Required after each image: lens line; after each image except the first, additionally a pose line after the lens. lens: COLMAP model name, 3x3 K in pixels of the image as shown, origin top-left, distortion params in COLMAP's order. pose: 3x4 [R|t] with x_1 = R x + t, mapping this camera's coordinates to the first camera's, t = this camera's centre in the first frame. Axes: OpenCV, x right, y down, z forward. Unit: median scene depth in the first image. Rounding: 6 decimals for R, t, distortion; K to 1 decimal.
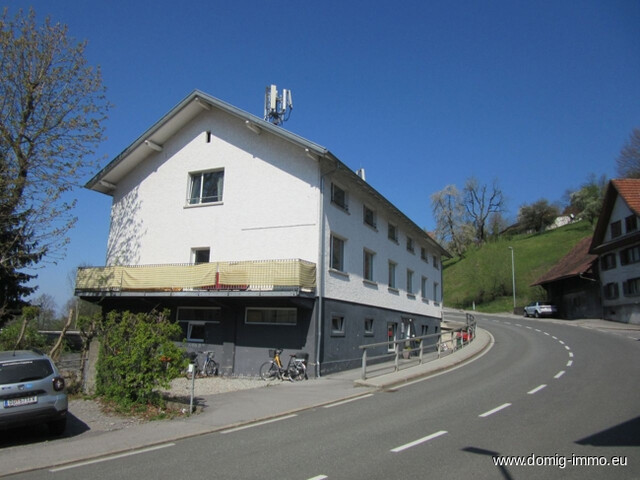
lens RADIAL K [[485.5, 0, 319.3], [0, 485.5, 240.5], [0, 0, 1]] dist [-0.002246, 0.011600]
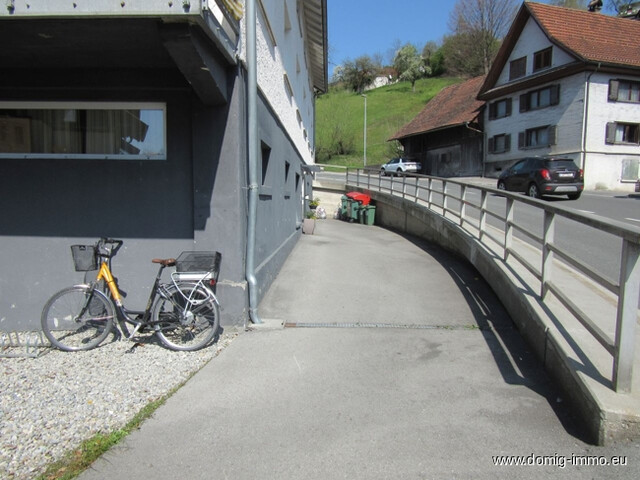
lens RADIAL K [[485.5, 0, 320.0], [0, 485.5, 237.6], [0, 0, 1]] dist [-0.002246, 0.011600]
pose [[0.915821, -0.045056, 0.399050, -0.038124], [-0.063054, 0.965228, 0.253691, 0.063694], [-0.396605, -0.257498, 0.881135, 0.315182]]
